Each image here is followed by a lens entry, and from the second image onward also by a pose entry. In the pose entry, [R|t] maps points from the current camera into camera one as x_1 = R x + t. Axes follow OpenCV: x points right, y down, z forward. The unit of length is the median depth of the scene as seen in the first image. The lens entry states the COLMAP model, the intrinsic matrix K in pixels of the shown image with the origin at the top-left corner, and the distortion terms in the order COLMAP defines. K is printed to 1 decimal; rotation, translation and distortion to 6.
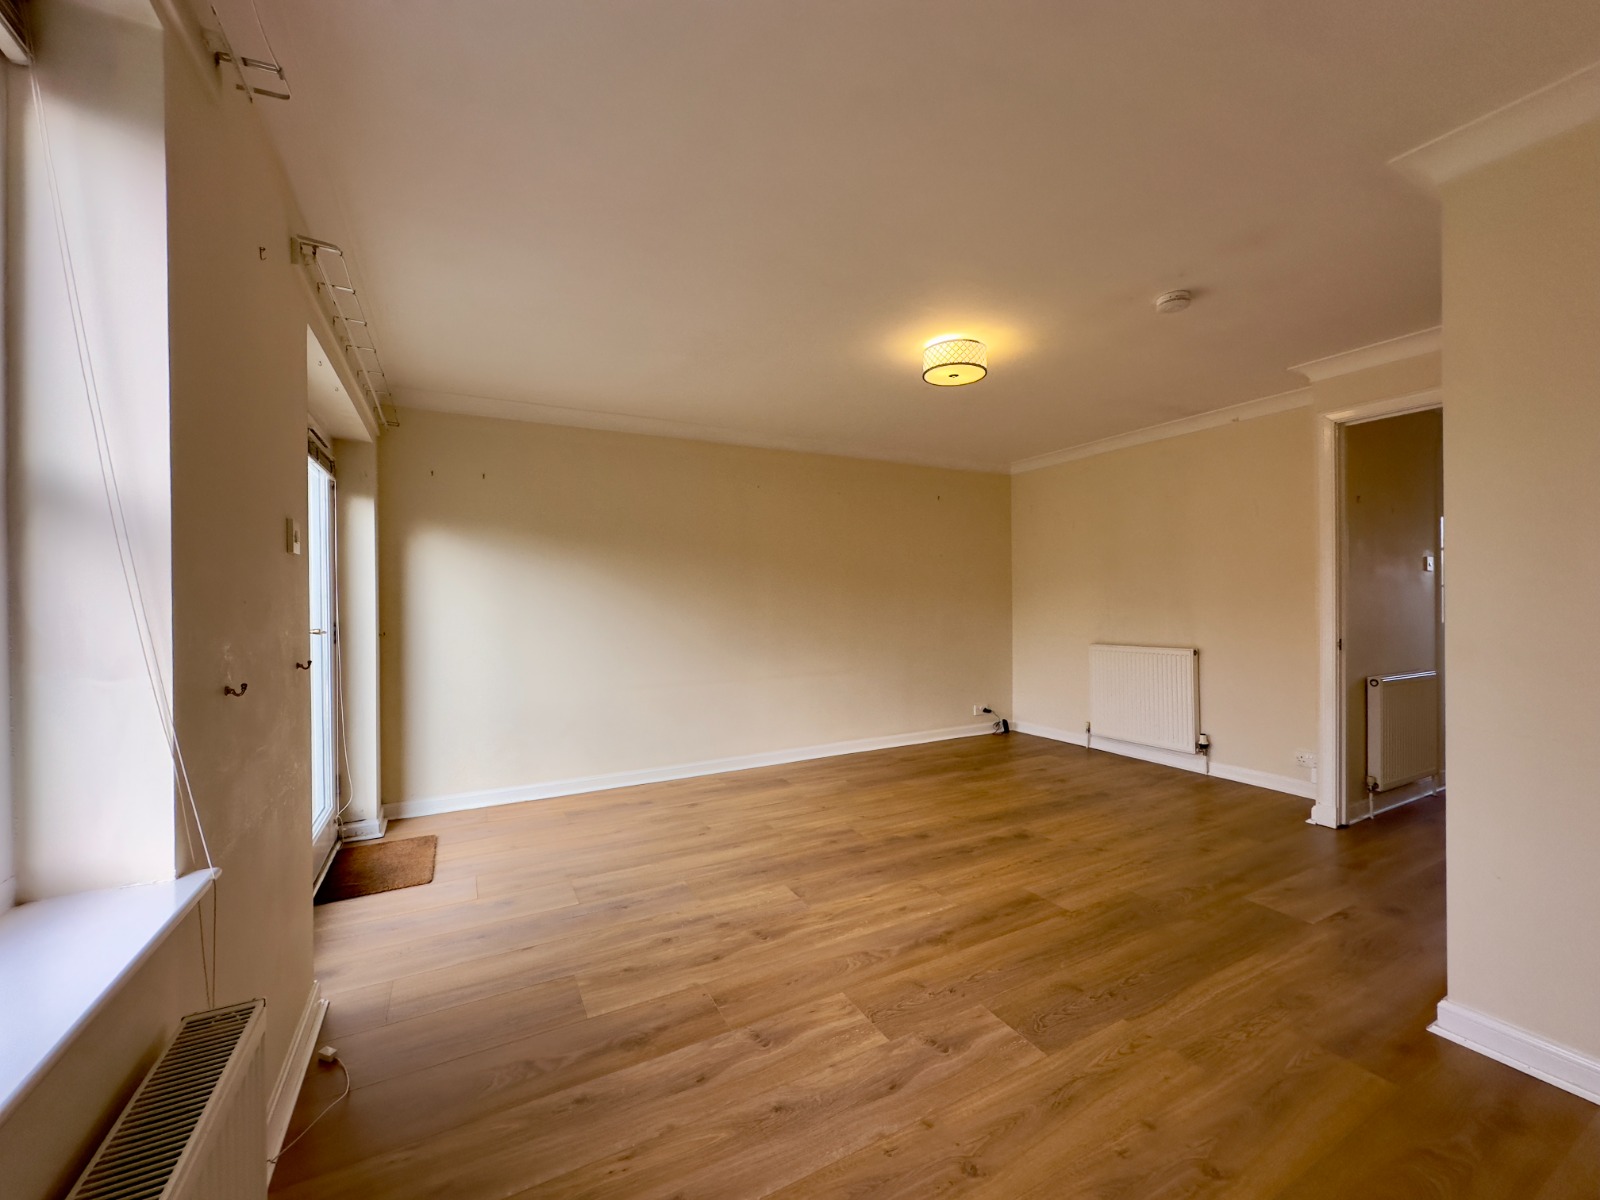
lens RADIAL K [[636.3, 0, 799.6], [0, 636.3, 600.5], [0, 0, 1]] dist [0.000495, -0.000857]
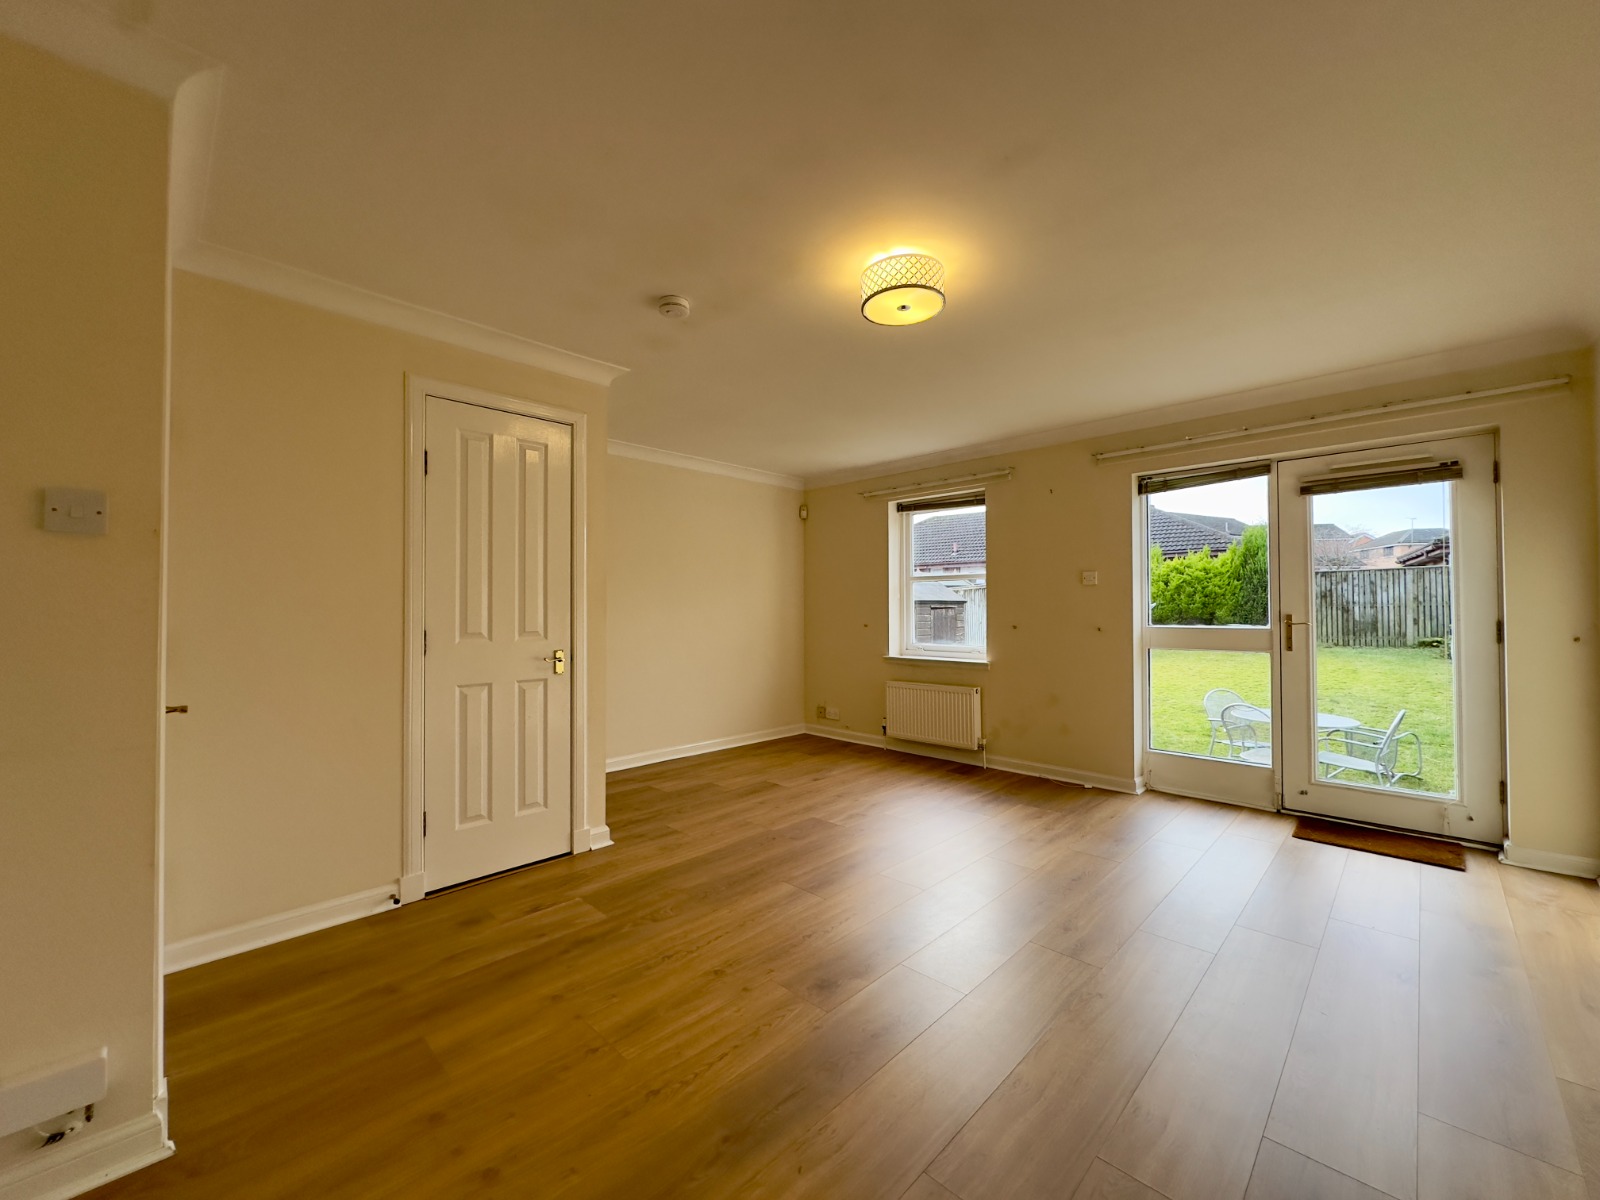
lens RADIAL K [[636.3, 0, 799.0], [0, 636.3, 601.2], [0, 0, 1]] dist [0.000495, -0.000857]
pose [[-0.954092, 0.009216, -0.299372, 0.597224], [0.012400, 0.999885, -0.008739, 0.000036], [0.299257, -0.012050, -0.954097, 1.704174]]
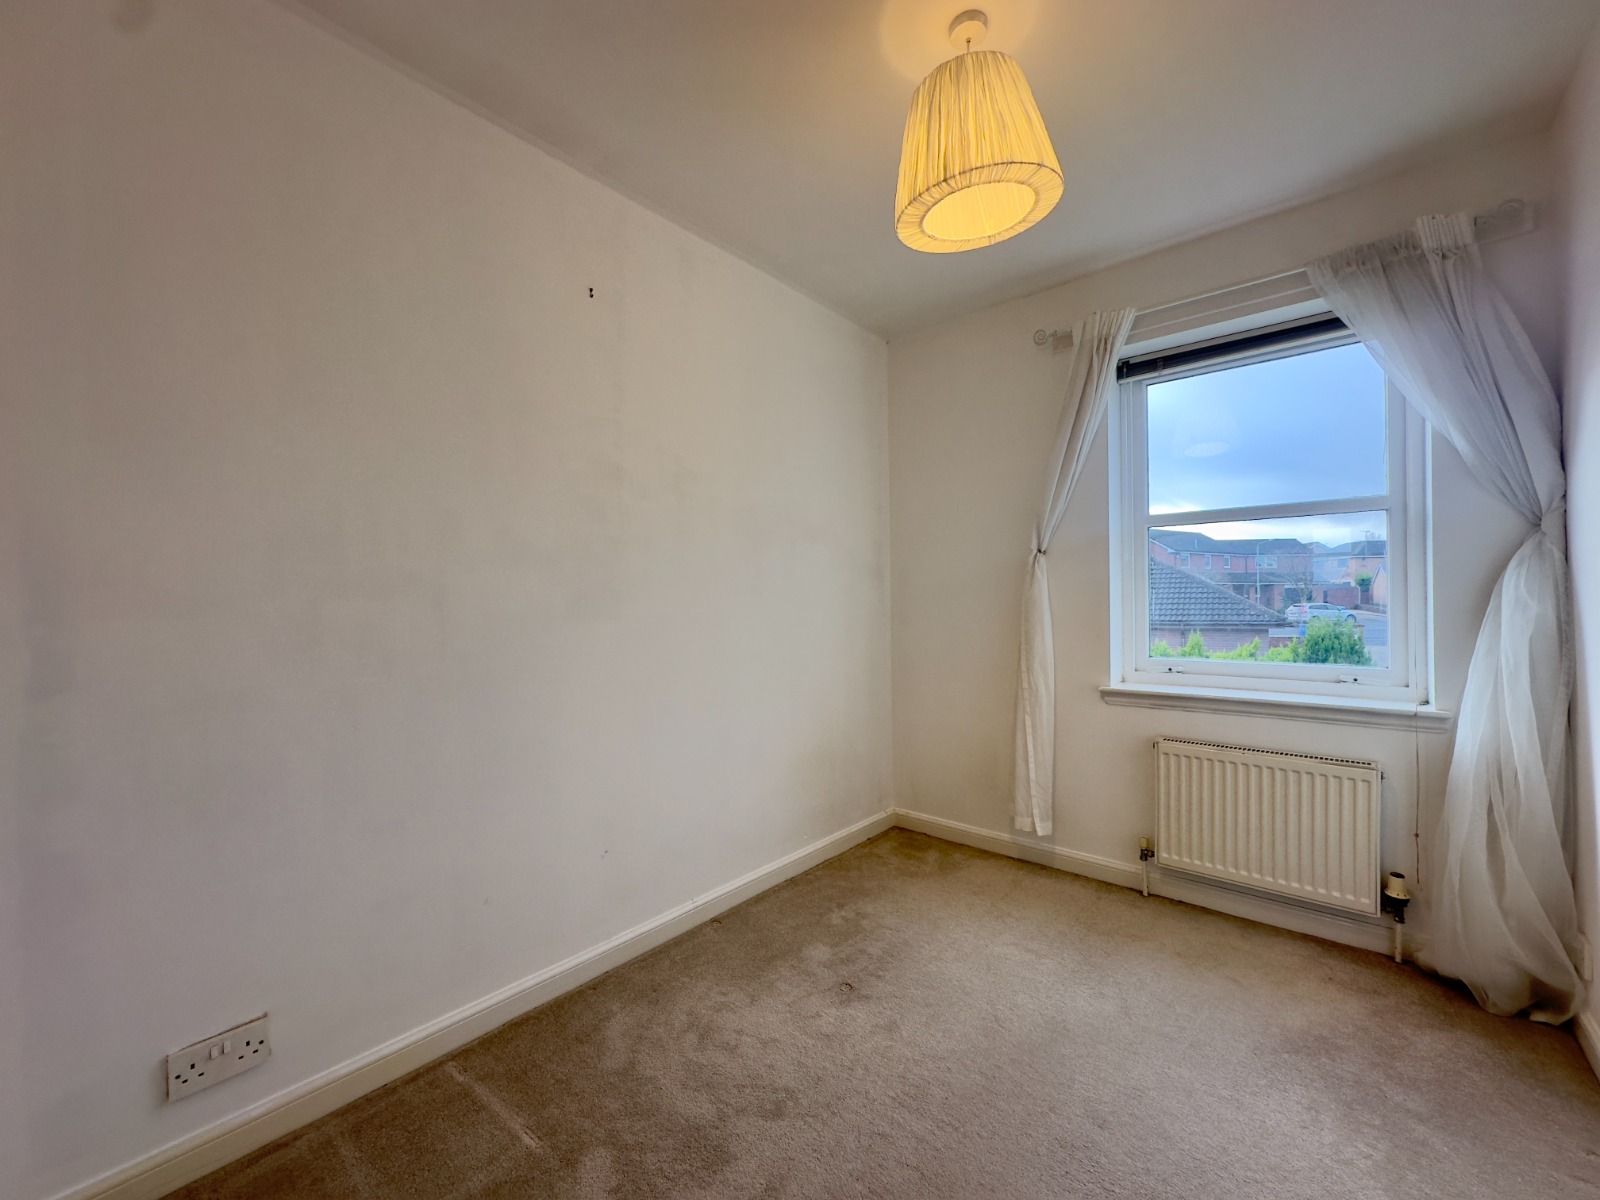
lens RADIAL K [[636.3, 0, 792.3], [0, 636.3, 598.6], [0, 0, 1]] dist [0.000495, -0.000857]
pose [[-0.929929, 0.026874, -0.366757, 0.542160], [0.030681, 0.999519, -0.004553, 0.020293], [0.366458, -0.015487, -0.930306, 0.666983]]
